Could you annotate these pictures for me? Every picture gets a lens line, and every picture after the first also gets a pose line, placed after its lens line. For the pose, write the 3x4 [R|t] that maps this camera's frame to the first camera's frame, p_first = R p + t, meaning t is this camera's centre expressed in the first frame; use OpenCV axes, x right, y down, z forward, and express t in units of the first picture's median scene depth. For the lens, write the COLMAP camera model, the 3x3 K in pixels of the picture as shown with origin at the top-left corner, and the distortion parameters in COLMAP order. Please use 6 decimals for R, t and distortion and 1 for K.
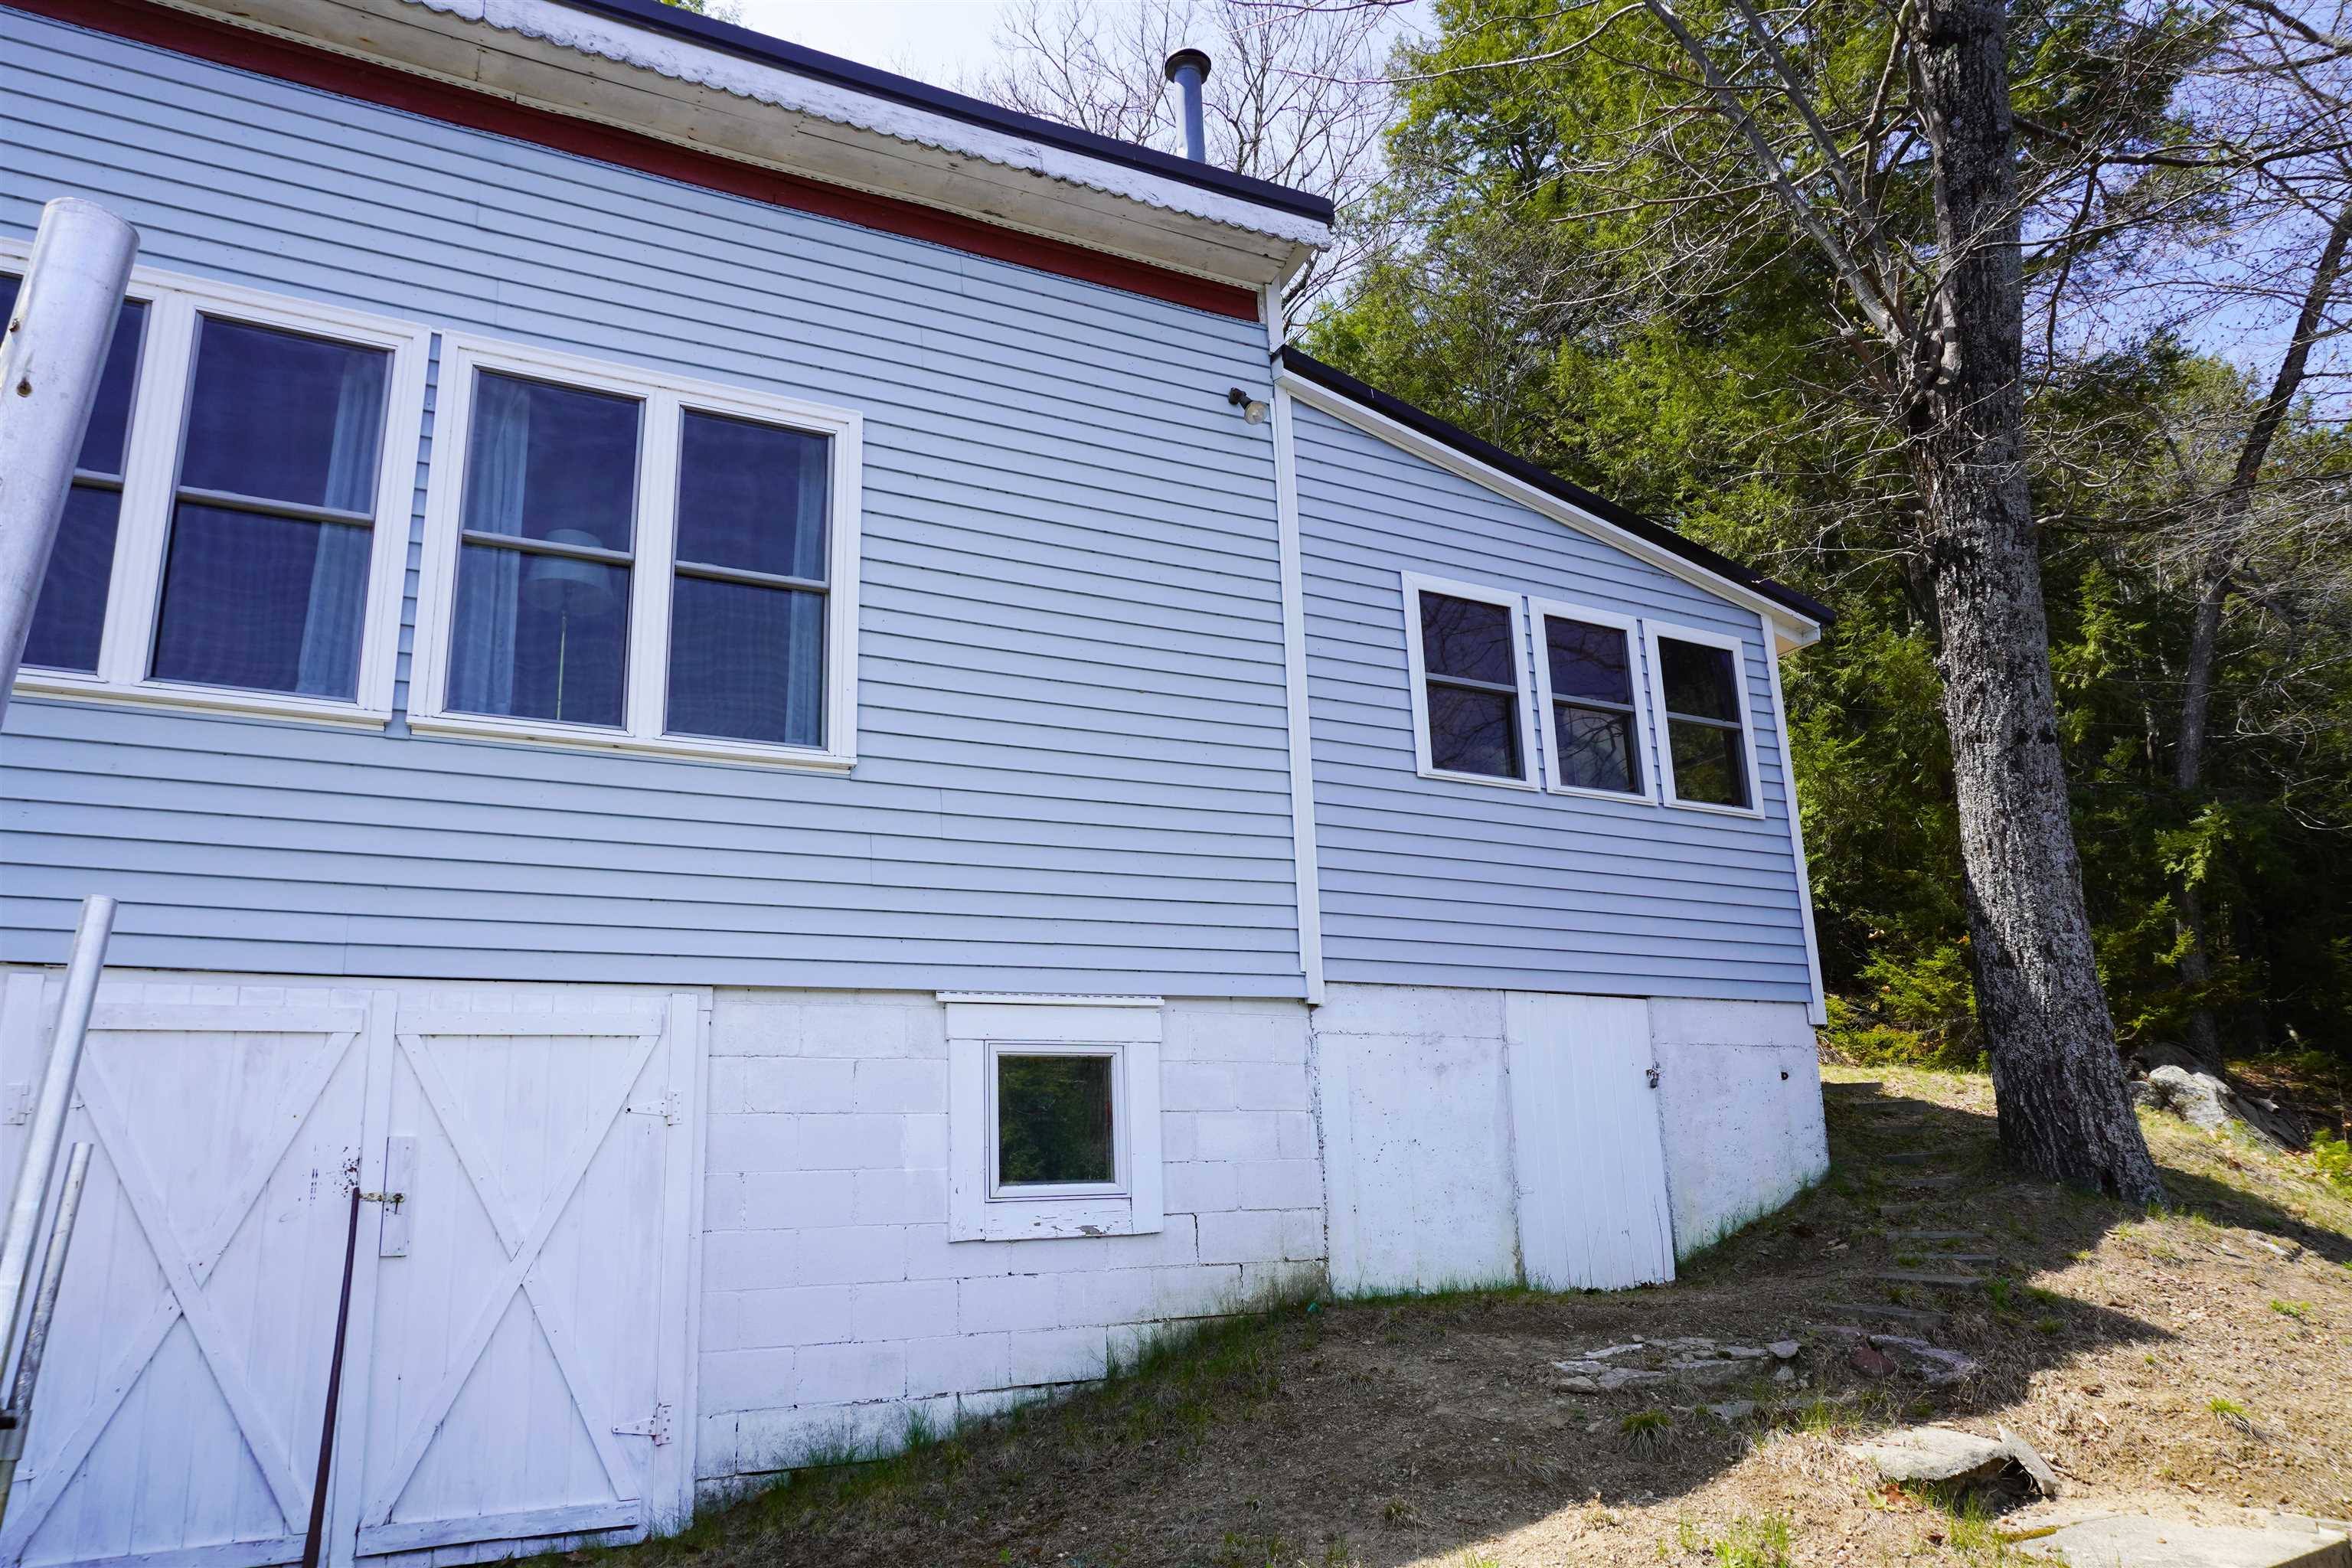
lens RADIAL K [[1572.5, 0, 1174.2], [0, 1572.5, 777.6], [0, 0, 1]] dist [-0.057716, 0.043558]
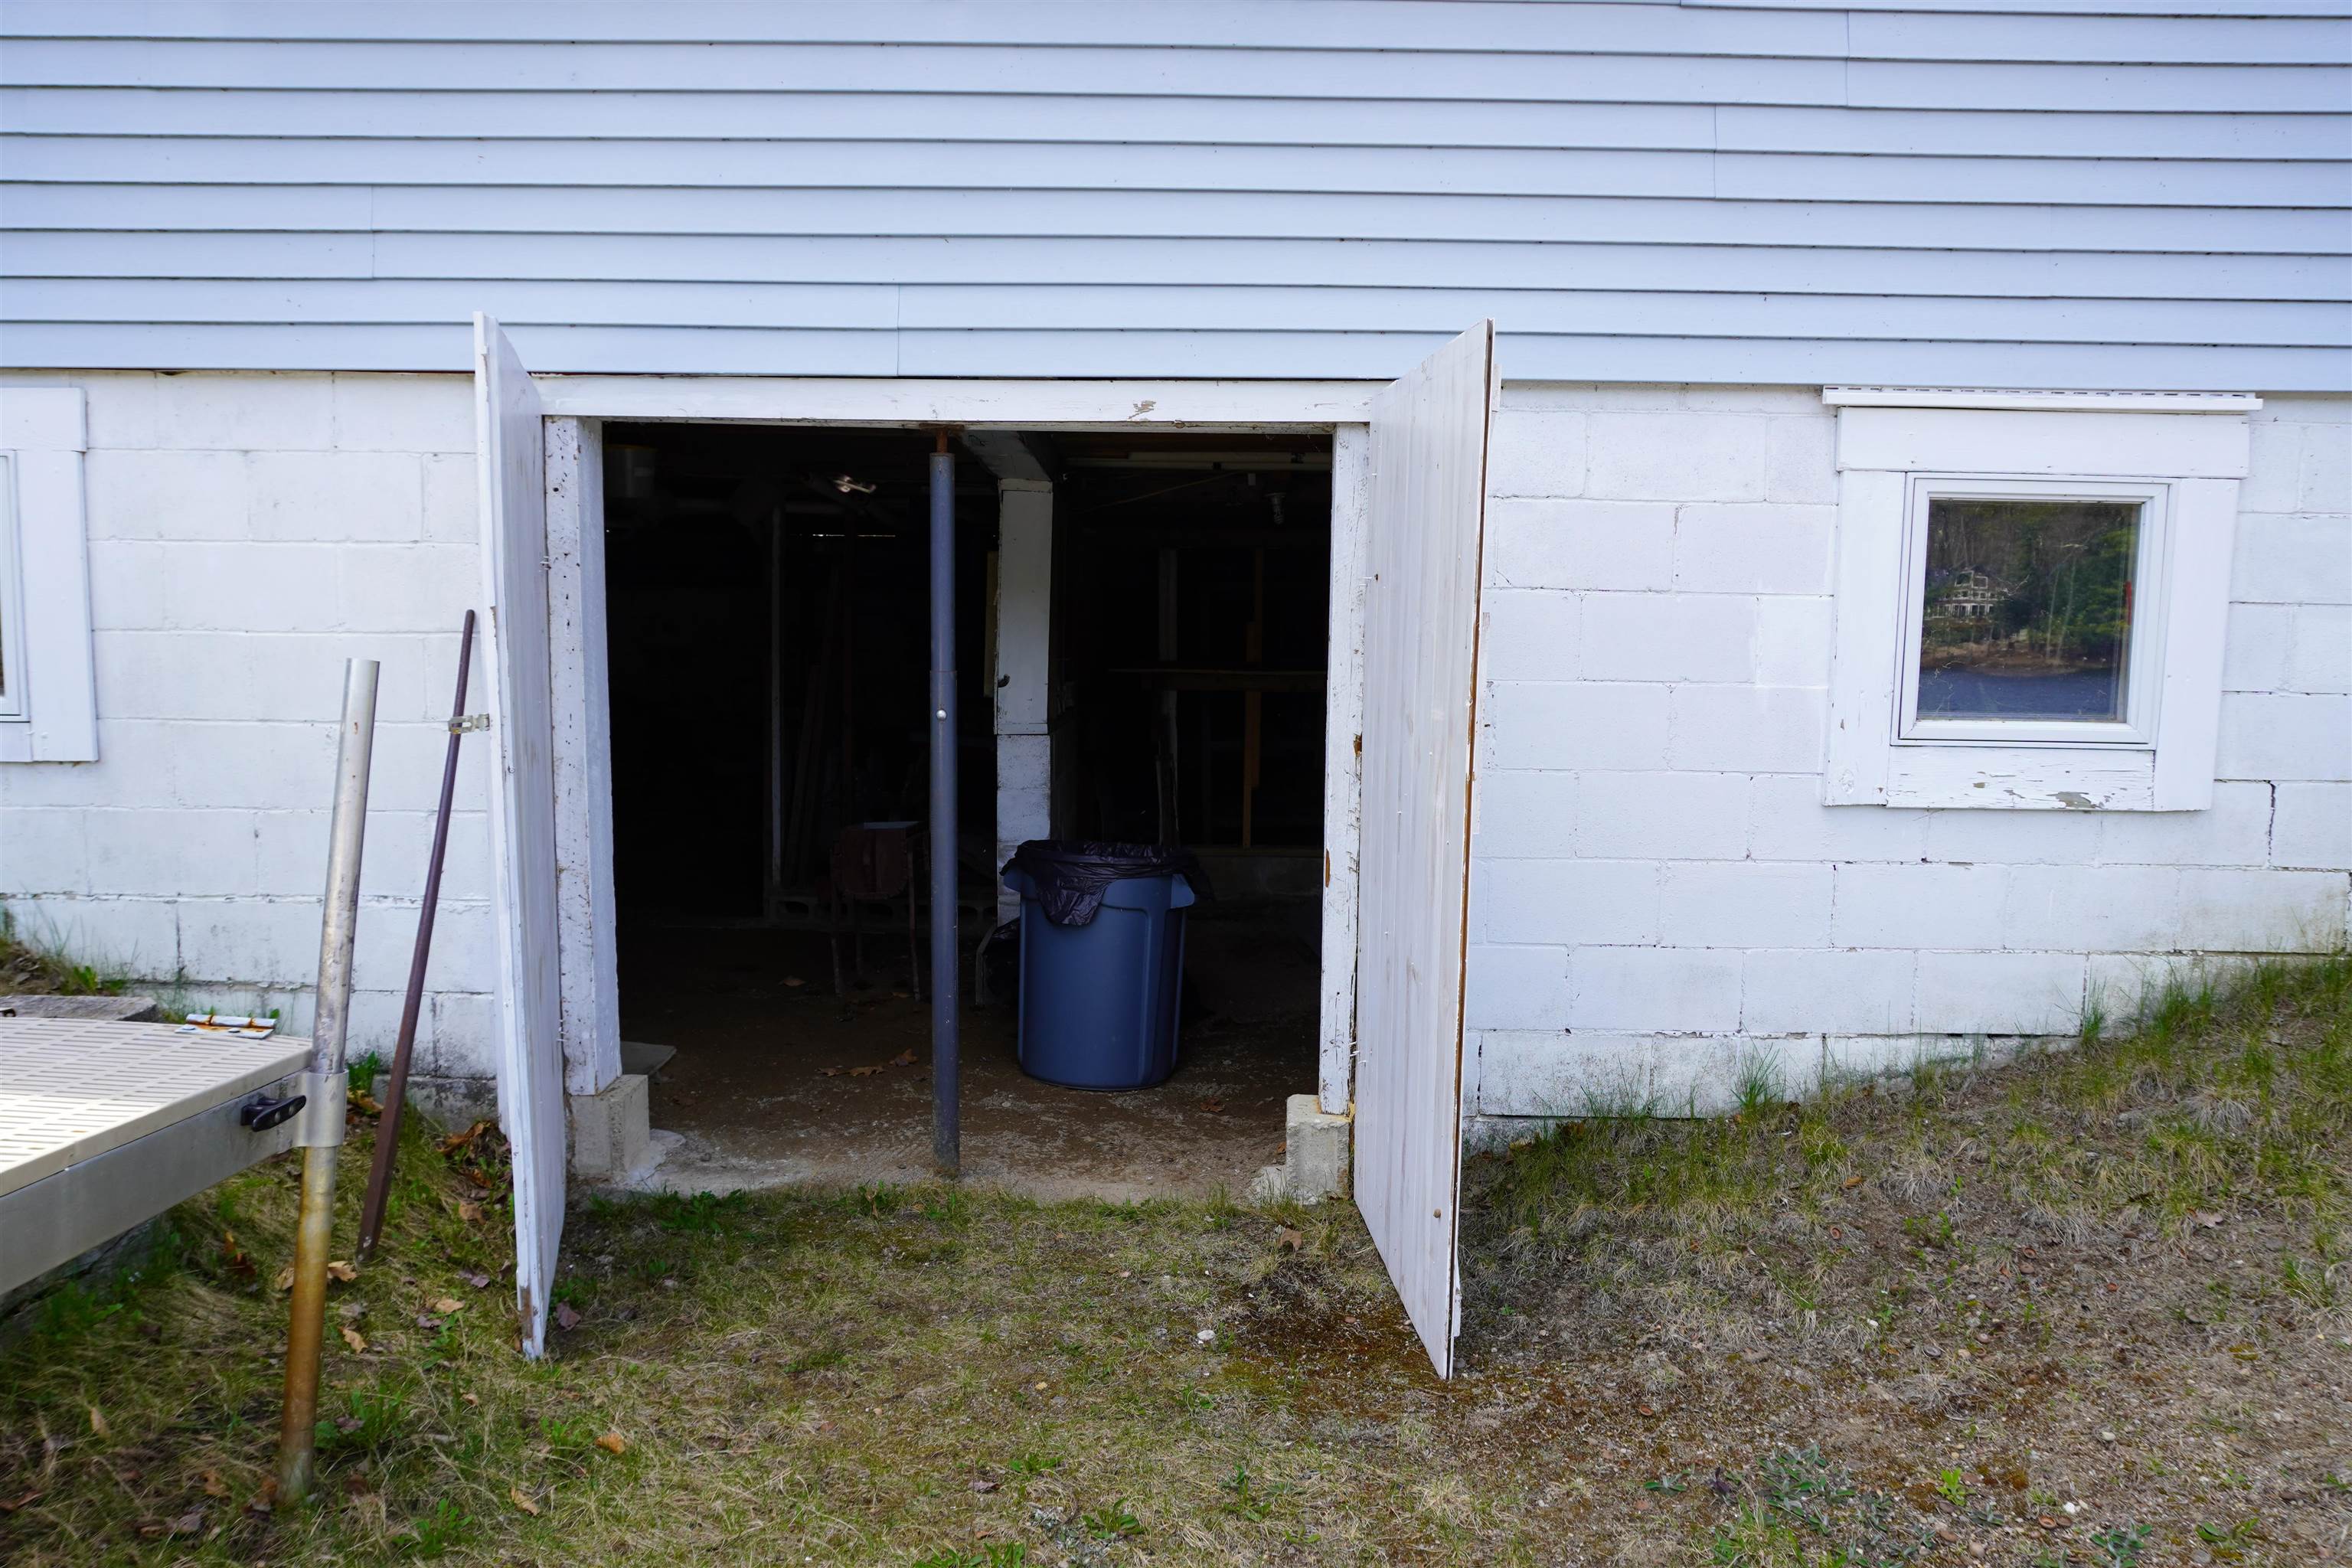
lens RADIAL K [[1572.5, 0, 1175.6], [0, 1572.5, 779.1], [0, 0, 1]] dist [-0.057716, 0.043558]
pose [[0.883438, 0.095583, -0.458694, -0.088427], [0.076481, 0.936424, 0.342434, 0.058497], [0.462263, -0.337600, 0.819963, 0.381435]]
